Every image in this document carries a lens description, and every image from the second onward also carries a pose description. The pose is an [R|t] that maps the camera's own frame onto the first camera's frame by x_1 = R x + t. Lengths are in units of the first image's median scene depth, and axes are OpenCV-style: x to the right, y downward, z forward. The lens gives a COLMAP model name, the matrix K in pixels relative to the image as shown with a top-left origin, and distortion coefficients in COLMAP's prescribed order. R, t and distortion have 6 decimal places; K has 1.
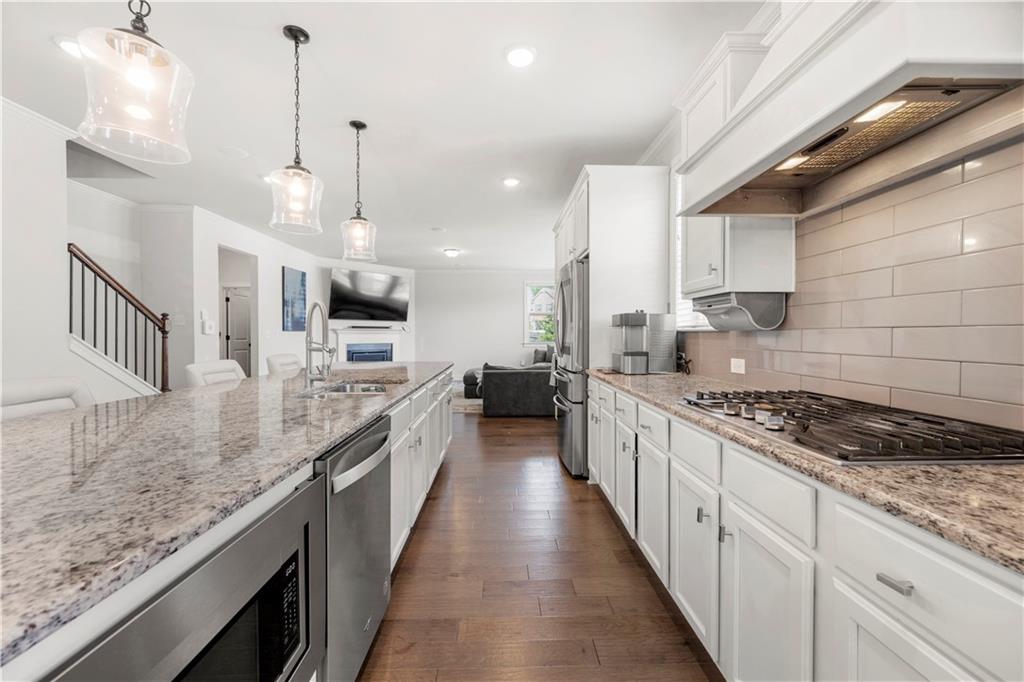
lens RADIAL K [[412.5, 0, 512.0], [0, 412.5, 335.9], [0, 0, 1]] dist [0.000433, -0.000168]
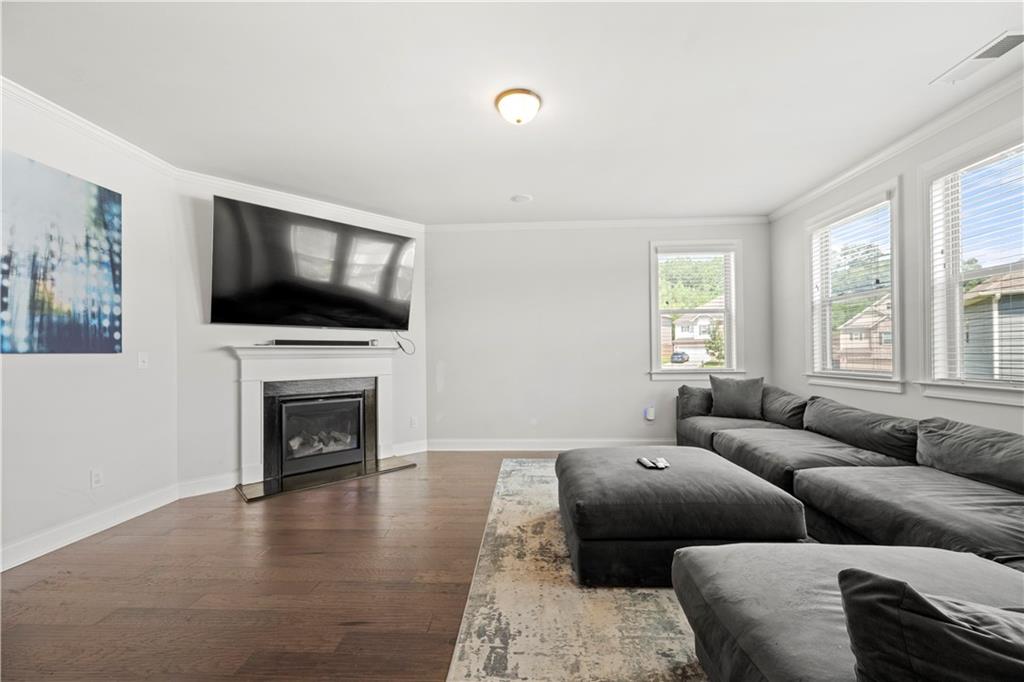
lens RADIAL K [[412.5, 0, 511.7], [0, 412.5, 348.8], [0, 0, 1]] dist [0.000433, -0.000168]
pose [[0.999103, -0.013162, -0.040258, -0.114938], [0.012569, 0.999809, -0.014953, -0.004768], [0.040447, 0.014434, 0.999077, 0.538141]]
